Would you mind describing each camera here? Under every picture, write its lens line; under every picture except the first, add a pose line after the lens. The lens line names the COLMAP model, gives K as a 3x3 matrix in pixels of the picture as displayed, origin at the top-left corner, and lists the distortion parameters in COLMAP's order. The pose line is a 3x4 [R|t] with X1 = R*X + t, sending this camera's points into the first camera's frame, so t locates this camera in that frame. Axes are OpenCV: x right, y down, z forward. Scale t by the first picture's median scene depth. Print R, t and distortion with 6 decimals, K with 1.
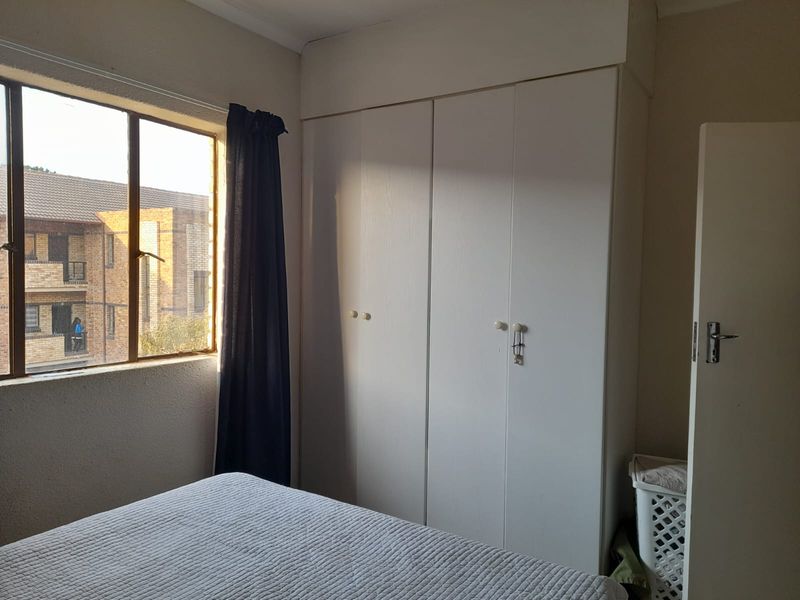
lens RADIAL K [[566.9, 0, 406.5], [0, 566.9, 295.6], [0, 0, 1]] dist [0.010146, 0.000601]
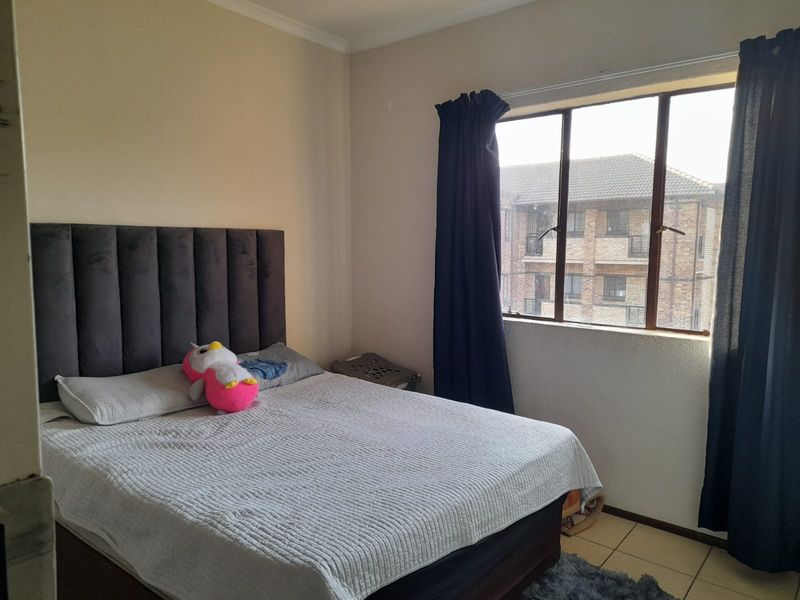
lens RADIAL K [[566.9, 0, 402.5], [0, 566.9, 303.9], [0, 0, 1]] dist [0.010146, 0.000601]
pose [[-0.110234, 0.078650, -0.990789, 0.641250], [-0.049530, 0.995191, 0.084510, -0.000065], [0.992671, 0.058390, -0.105808, 0.651887]]
